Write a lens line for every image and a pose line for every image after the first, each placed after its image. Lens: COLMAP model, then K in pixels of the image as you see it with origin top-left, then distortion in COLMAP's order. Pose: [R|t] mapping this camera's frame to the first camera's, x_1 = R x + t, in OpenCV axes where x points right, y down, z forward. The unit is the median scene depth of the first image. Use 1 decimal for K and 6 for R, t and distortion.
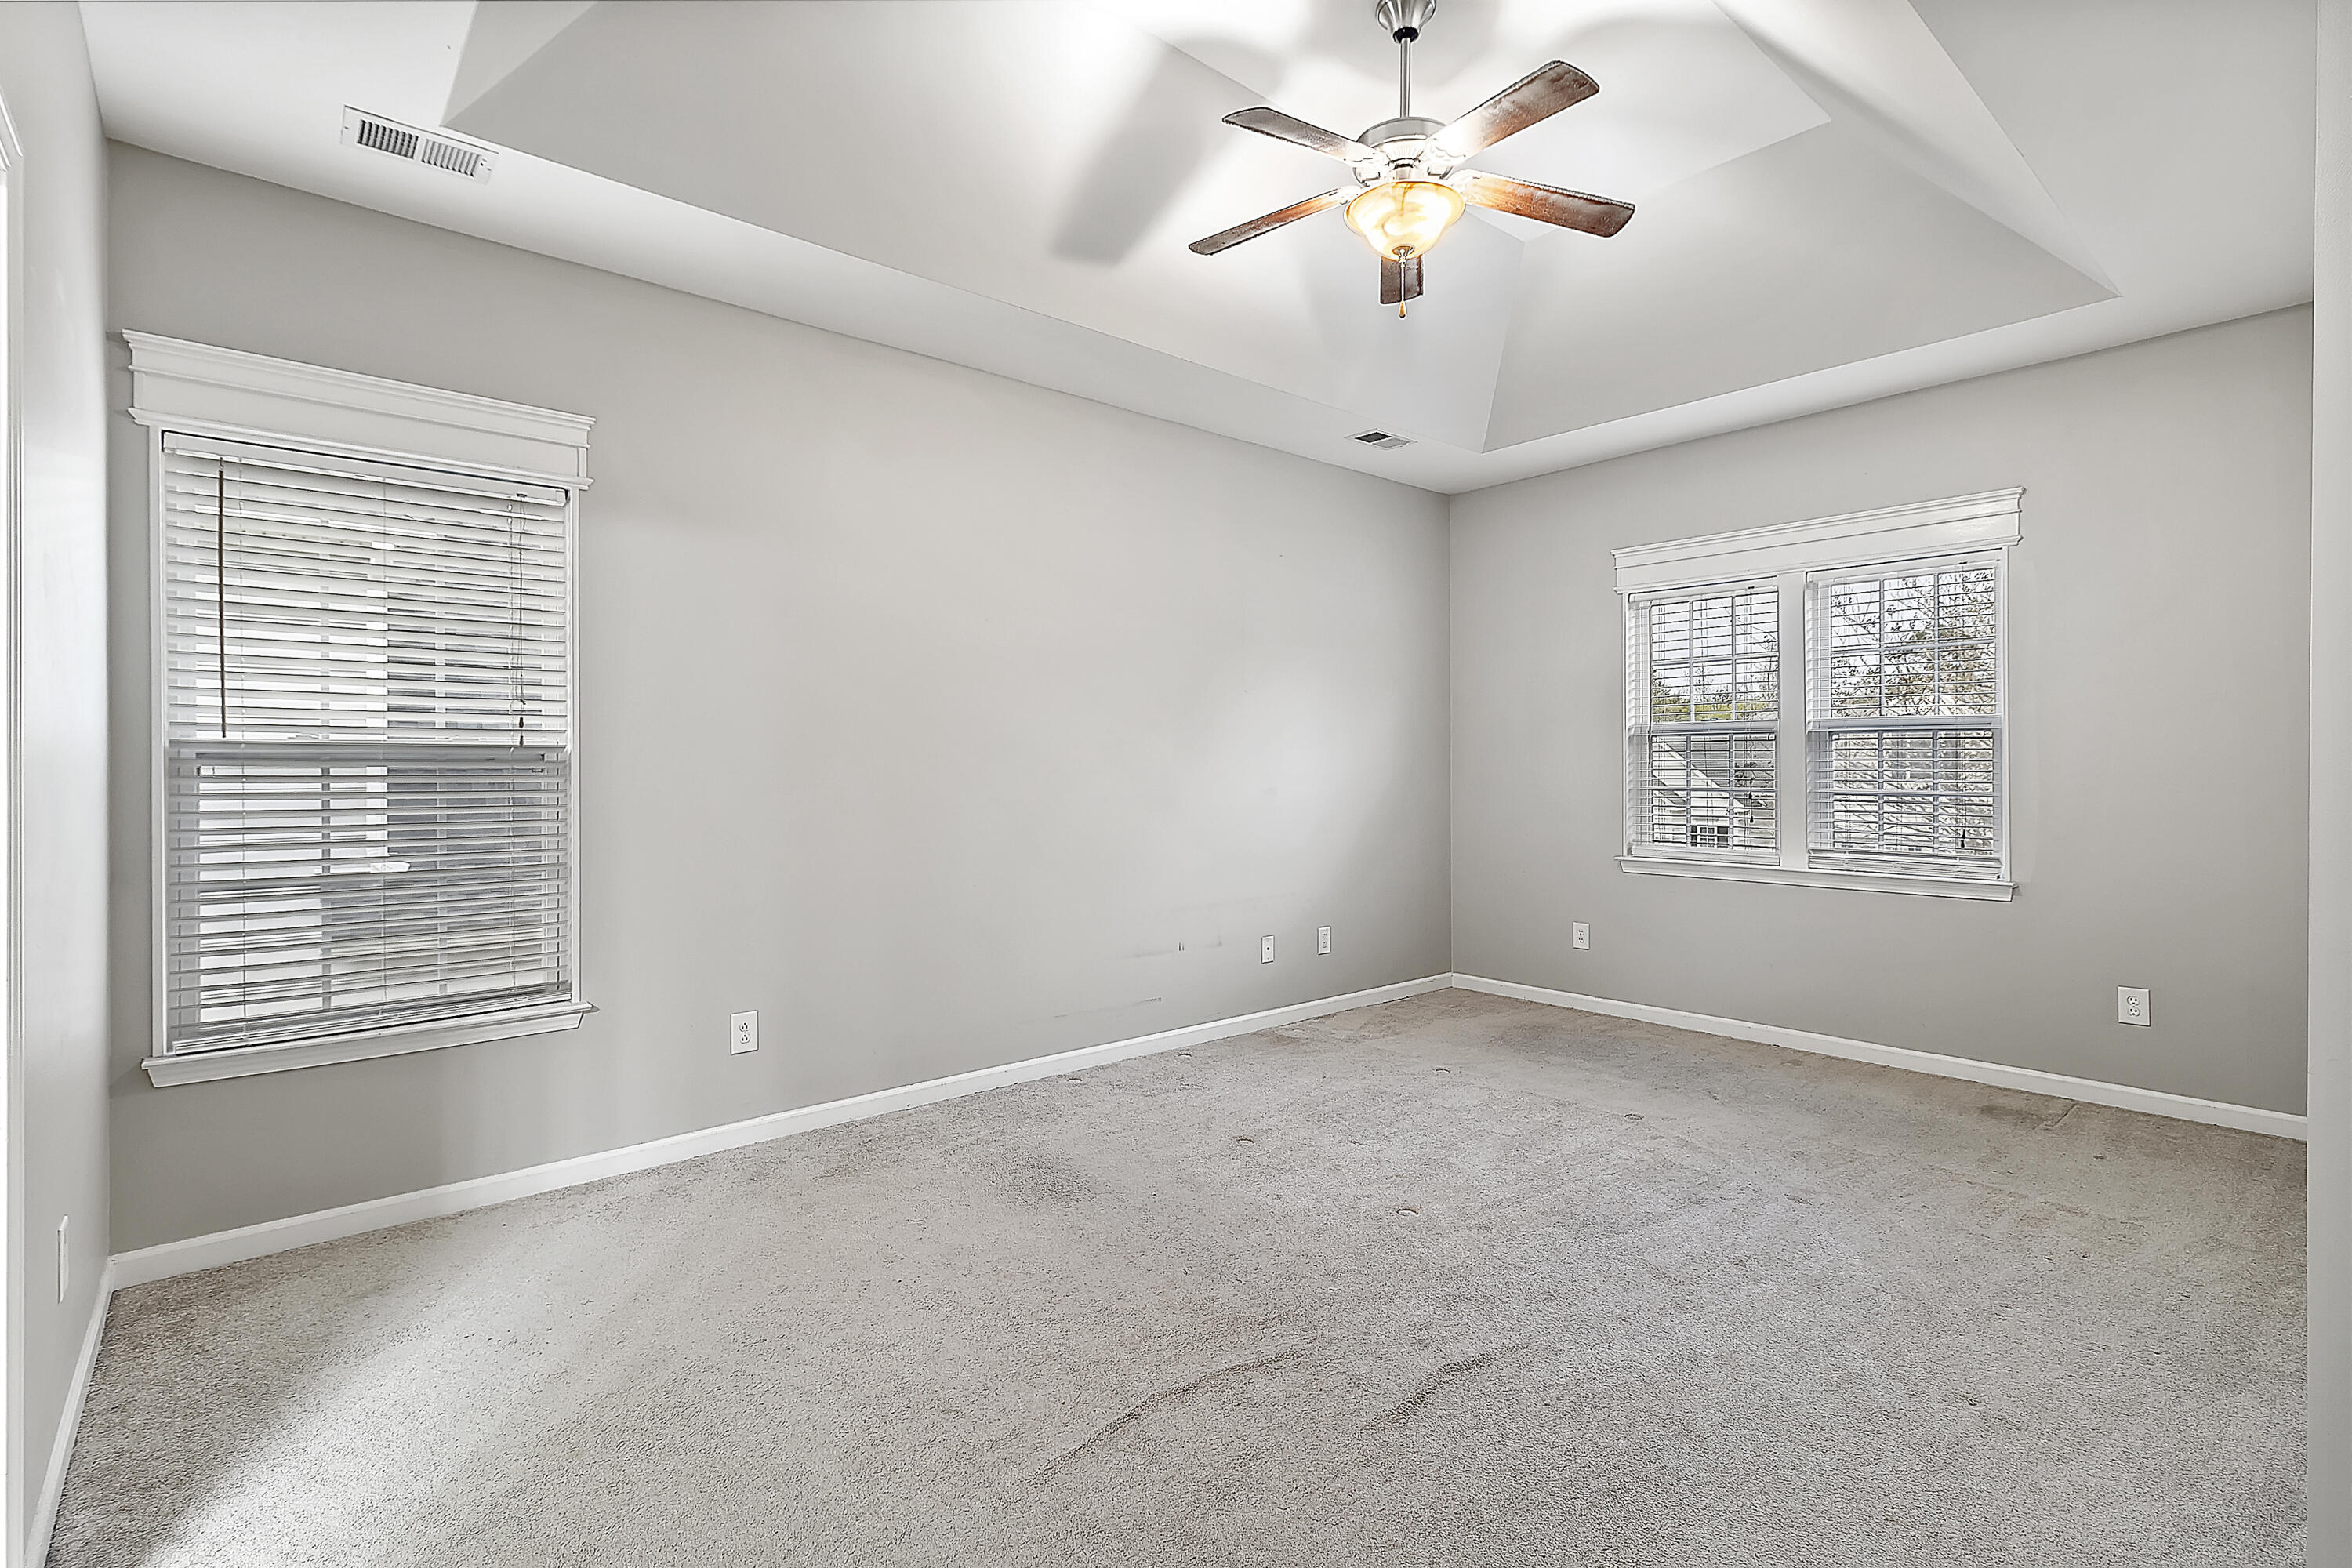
lens RADIAL K [[1106.1, 0, 1169.8], [0, 1106.1, 757.7], [0, 0, 1]] dist [-0.001269, 0.000269]
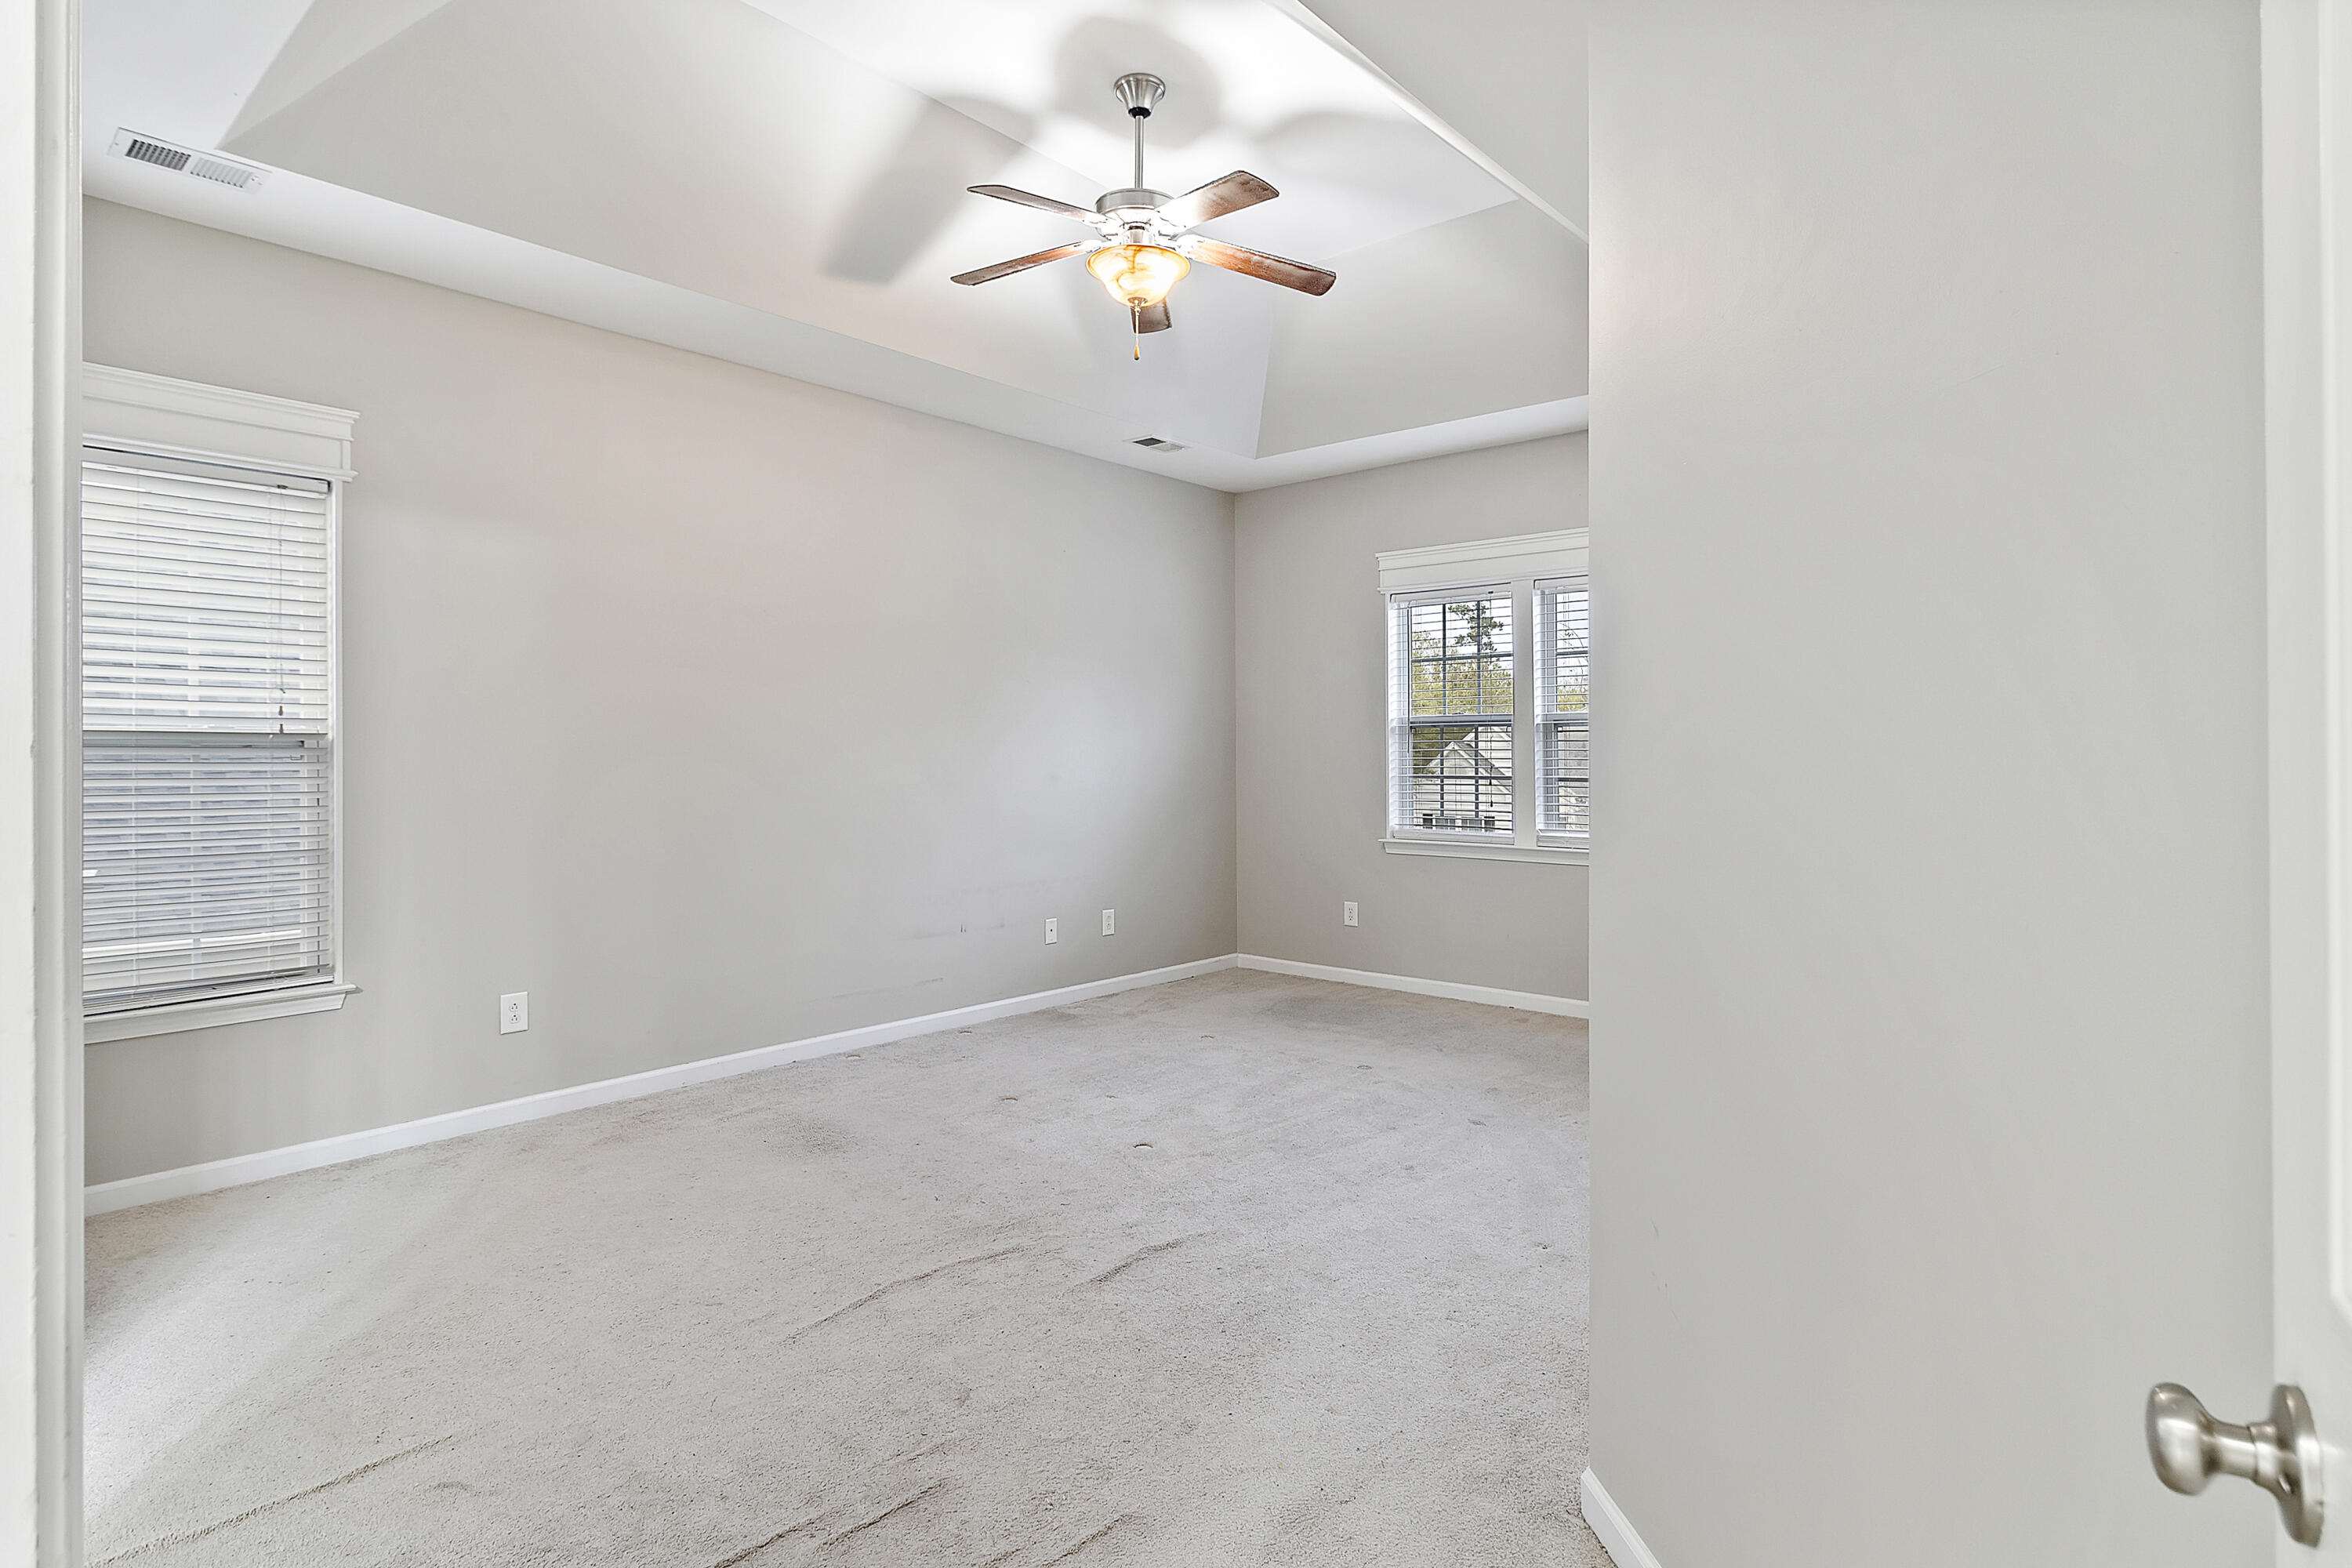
lens RADIAL K [[1203.0, 0, 1179.5], [0, 1203.0, 748.3], [0, 0, 1]] dist [0.001902, -0.001006]
pose [[0.988559, 0.001483, 0.150825, 0.063403], [-0.001804, 0.999996, 0.001989, -0.000176], [-0.150822, -0.002238, 0.988558, -0.220374]]
